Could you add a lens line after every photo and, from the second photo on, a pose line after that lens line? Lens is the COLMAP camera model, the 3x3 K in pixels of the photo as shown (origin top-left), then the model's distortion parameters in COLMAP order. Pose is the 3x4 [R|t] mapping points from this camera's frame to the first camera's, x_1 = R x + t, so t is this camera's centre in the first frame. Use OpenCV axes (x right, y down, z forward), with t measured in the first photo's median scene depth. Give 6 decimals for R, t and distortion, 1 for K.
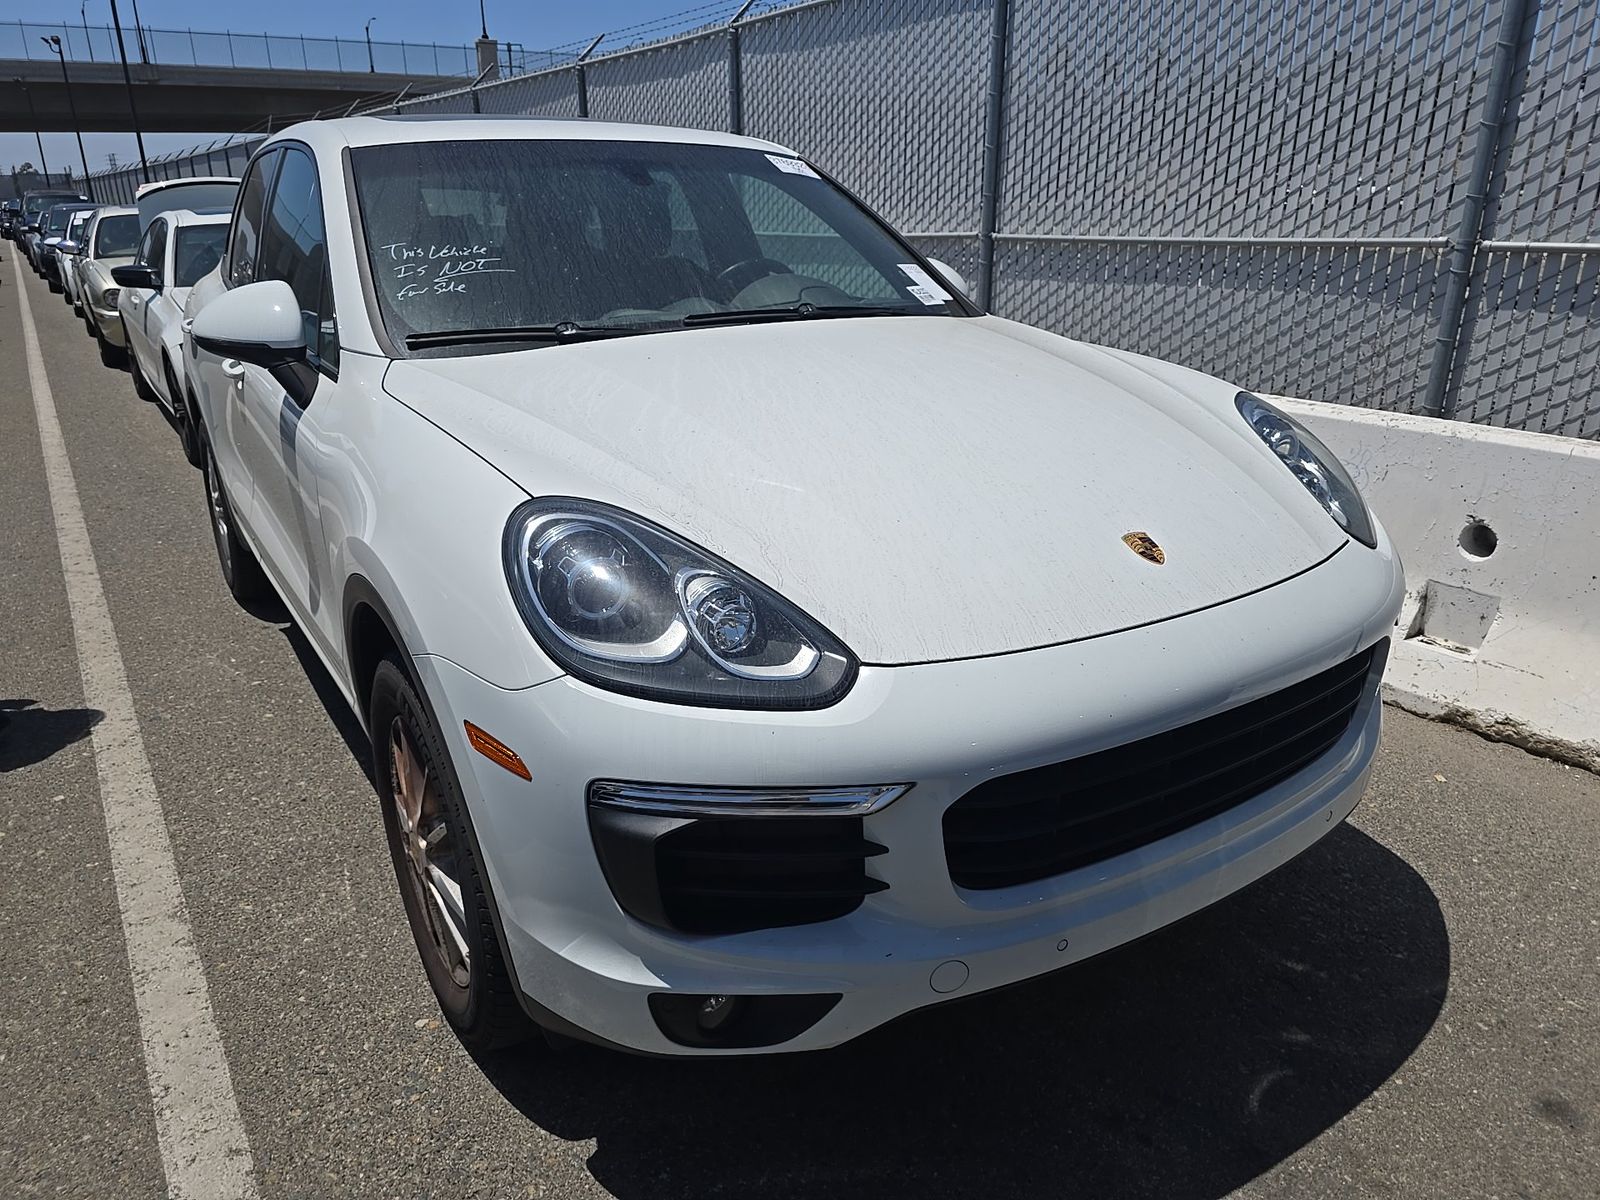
lens RADIAL K [[1063.0, 0, 810.7], [0, 1063.0, 594.5], [0, 0, 1]] dist [0.052506, -0.055555]
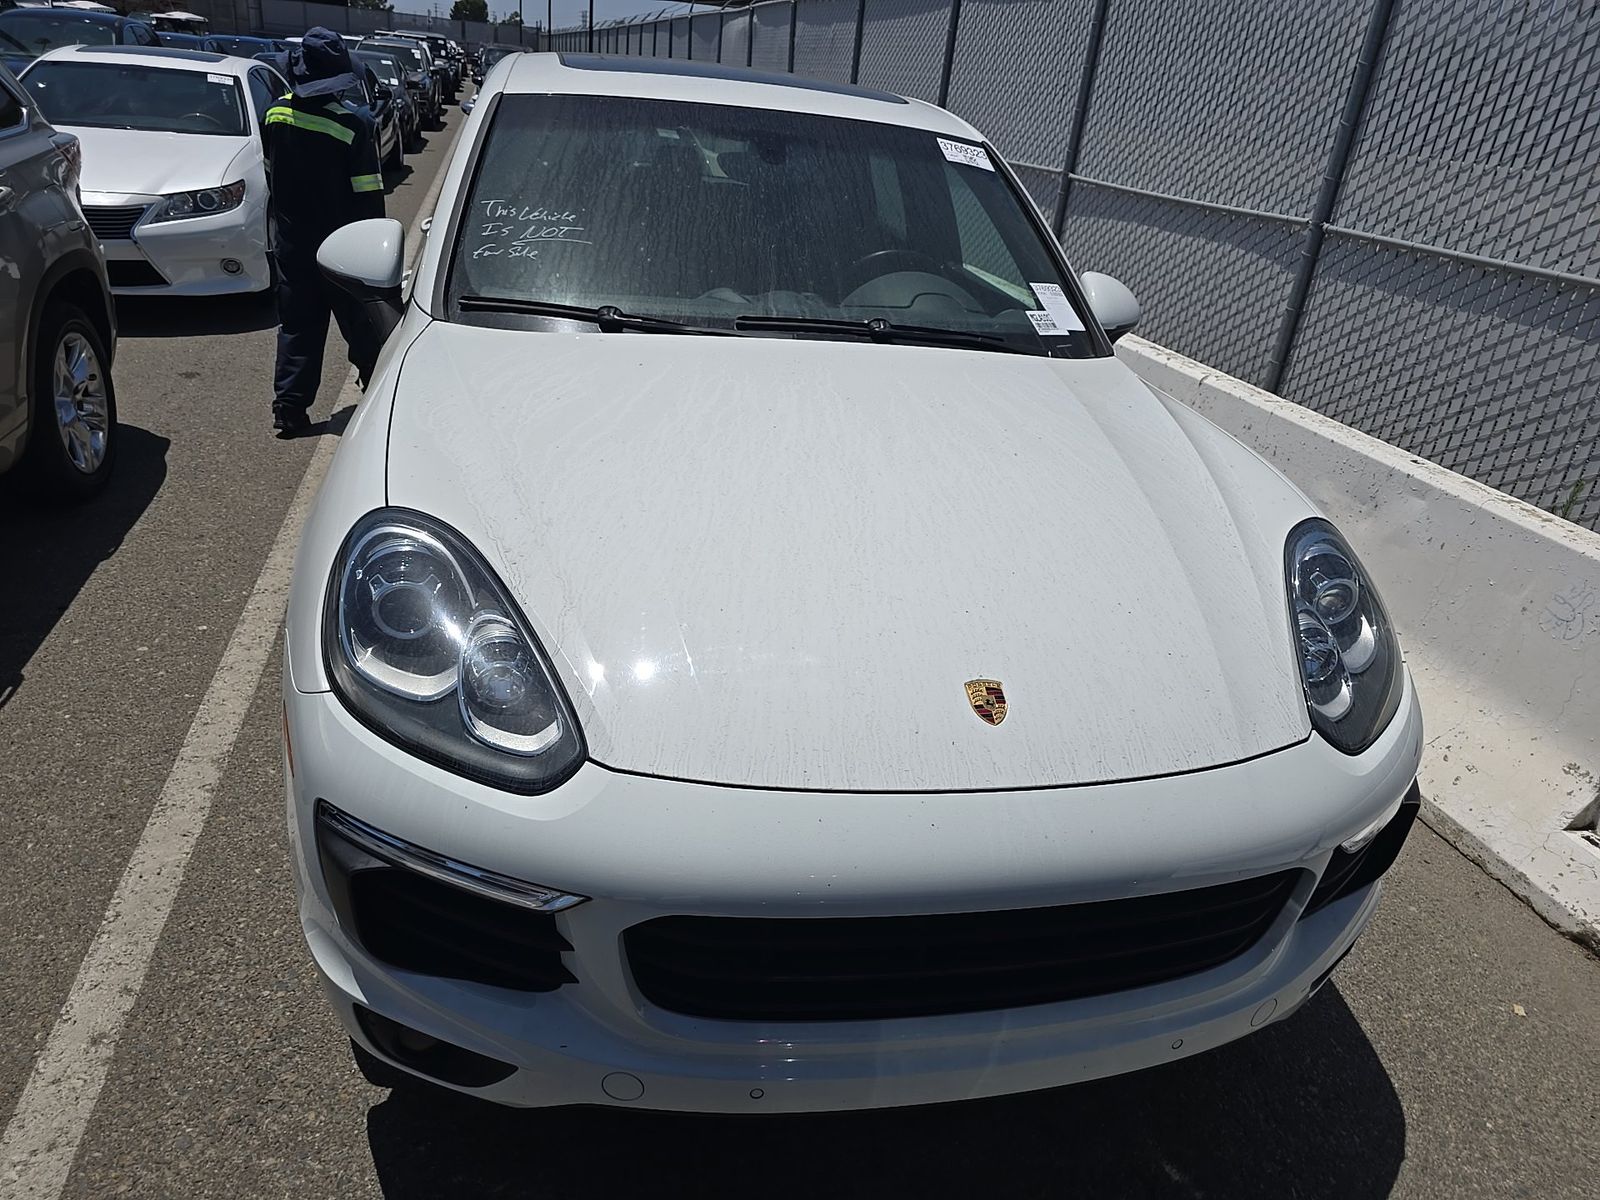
lens RADIAL K [[1062.6, 0, 832.0], [0, 1062.6, 594.1], [0, 0, 1]] dist [0.059536, -0.058760]
pose [[0.935472, 0.236571, -0.262537, 0.266839], [-0.216540, 0.970803, 0.103212, -0.128170], [0.279288, -0.039702, 0.959386, 0.076622]]
